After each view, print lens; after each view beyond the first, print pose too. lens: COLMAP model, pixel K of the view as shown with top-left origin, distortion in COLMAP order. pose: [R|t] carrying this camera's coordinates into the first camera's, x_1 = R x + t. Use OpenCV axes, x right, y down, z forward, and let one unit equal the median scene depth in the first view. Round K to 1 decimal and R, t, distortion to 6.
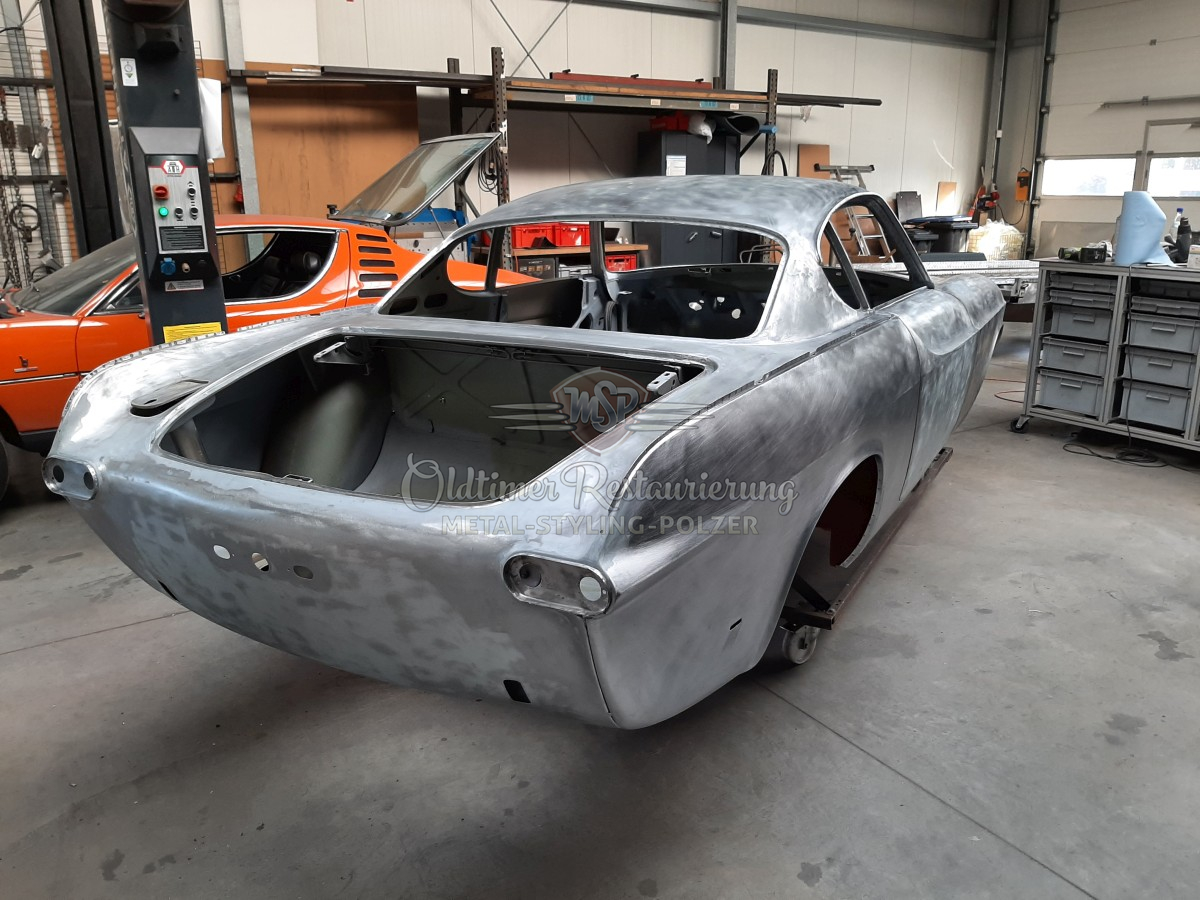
lens RADIAL K [[923.7, 0, 600.0], [0, 923.7, 450.0], [0, 0, 1]] dist [0.008329, -0.000237]
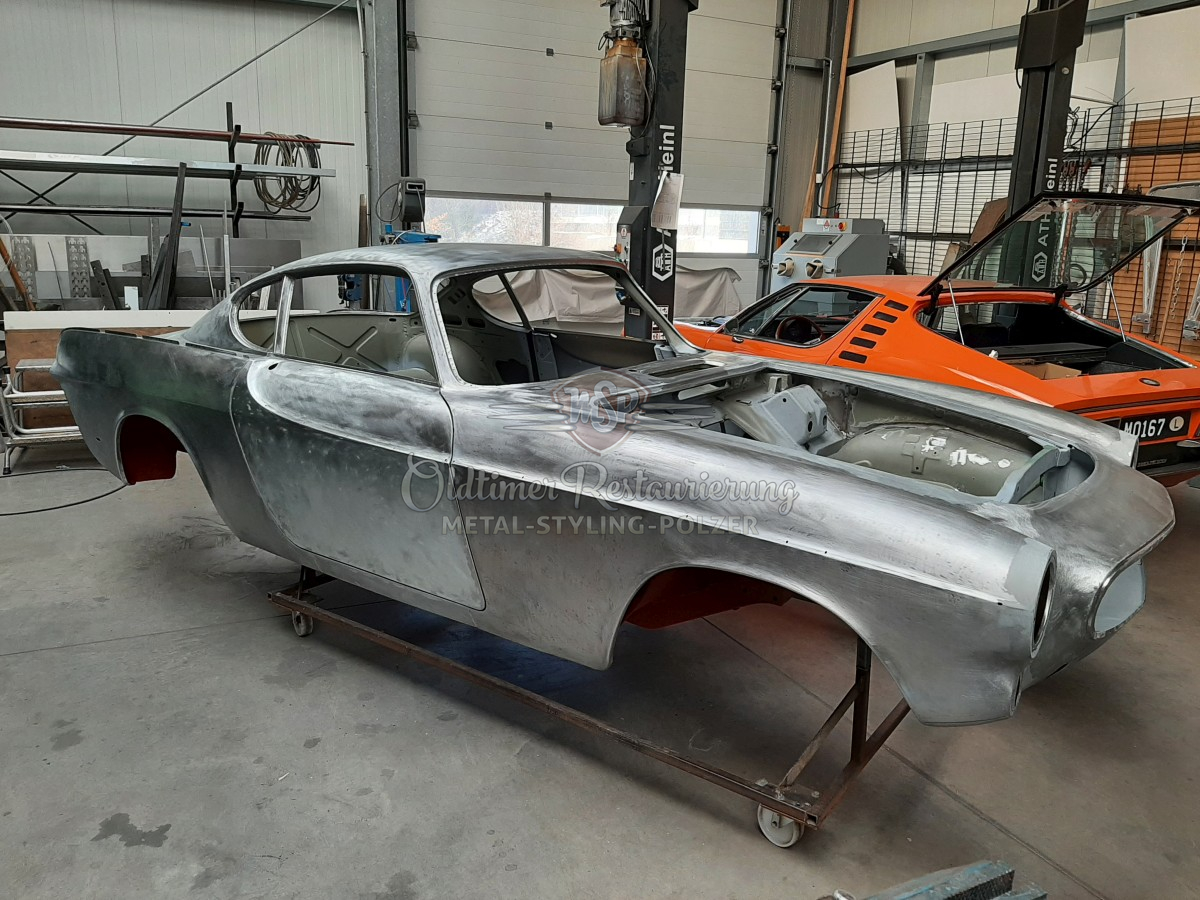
lens RADIAL K [[923.7, 0, 600.0], [0, 923.7, 450.0], [0, 0, 1]] dist [0.008329, -0.000237]
pose [[-0.122136, 0.229336, -0.965654, 1.163808], [-0.290796, 0.921973, 0.255742, -0.379010], [0.948958, 0.312044, -0.045916, 1.223468]]
